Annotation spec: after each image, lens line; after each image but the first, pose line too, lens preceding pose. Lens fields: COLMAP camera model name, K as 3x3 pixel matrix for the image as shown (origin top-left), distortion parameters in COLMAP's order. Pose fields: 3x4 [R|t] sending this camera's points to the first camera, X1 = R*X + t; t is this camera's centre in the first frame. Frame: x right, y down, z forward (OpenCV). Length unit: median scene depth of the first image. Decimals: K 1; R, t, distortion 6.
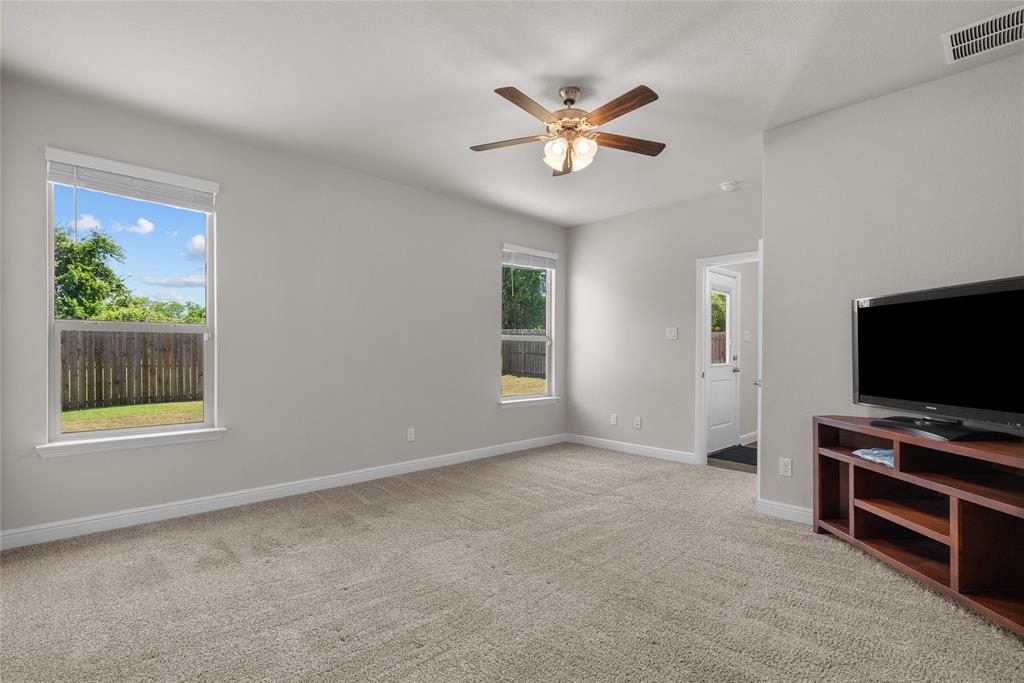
lens RADIAL K [[490.6, 0, 511.3], [0, 490.6, 350.2], [0, 0, 1]] dist [0.000569, 0.000209]
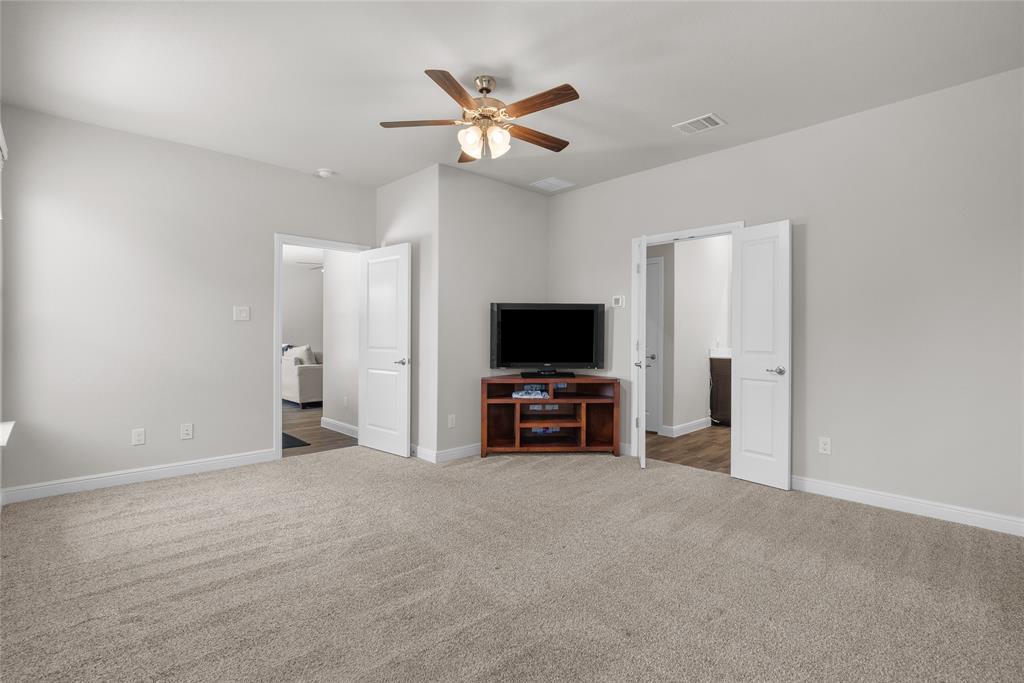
lens RADIAL K [[492.8, 0, 513.3], [0, 492.8, 336.0], [0, 0, 1]] dist [-0.002121, -0.000193]
pose [[-0.018166, 0.004152, 0.999826, -0.887740], [-0.003981, 0.999983, -0.004225, 0.010470], [-0.999827, -0.004057, -0.018150, 0.953599]]
